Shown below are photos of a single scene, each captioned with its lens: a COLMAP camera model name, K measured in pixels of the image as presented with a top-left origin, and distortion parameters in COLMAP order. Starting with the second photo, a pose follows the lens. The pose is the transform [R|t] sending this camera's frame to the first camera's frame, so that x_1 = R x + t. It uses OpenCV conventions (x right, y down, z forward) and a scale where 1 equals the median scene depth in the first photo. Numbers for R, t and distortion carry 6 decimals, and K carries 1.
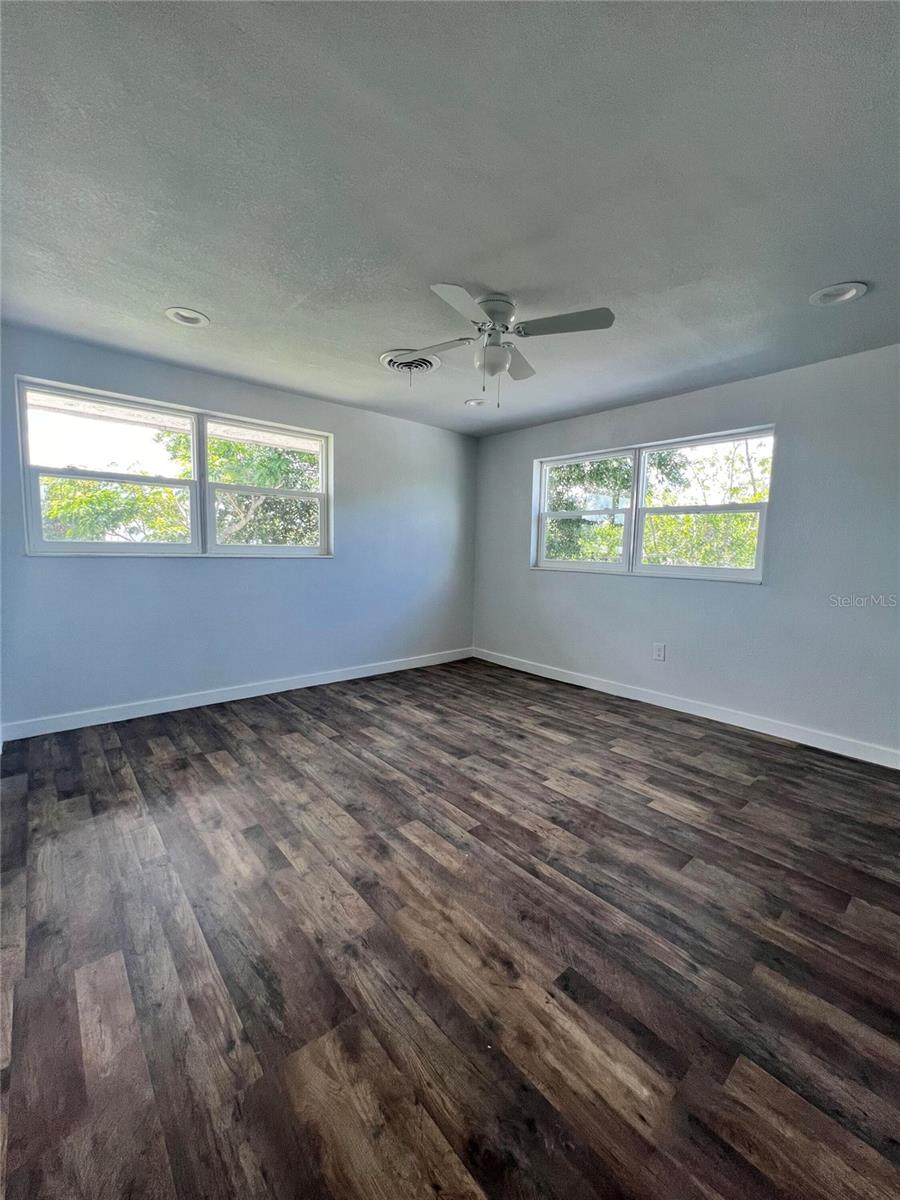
lens RADIAL K [[479.9, 0, 450.0], [0, 479.9, 600.0], [0, 0, 1]] dist [-0.000439, -0.000048]
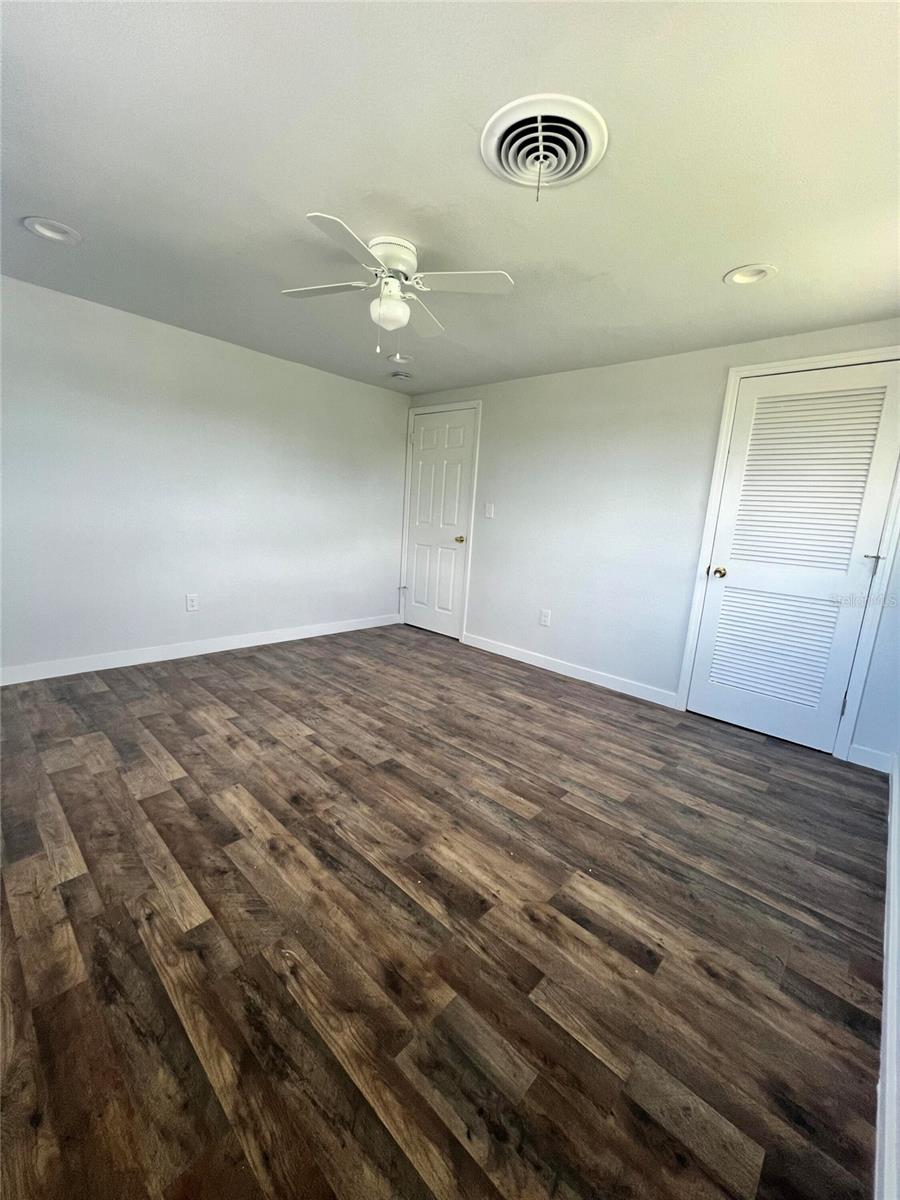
lens RADIAL K [[479.9, 0, 450.0], [0, 479.9, 600.0], [0, 0, 1]] dist [-0.000439, -0.000048]
pose [[-0.989774, -0.067647, -0.125588, 0.045033], [-0.100917, 0.954295, 0.281314, -0.204056], [0.100818, 0.291112, -0.951362, 1.754053]]
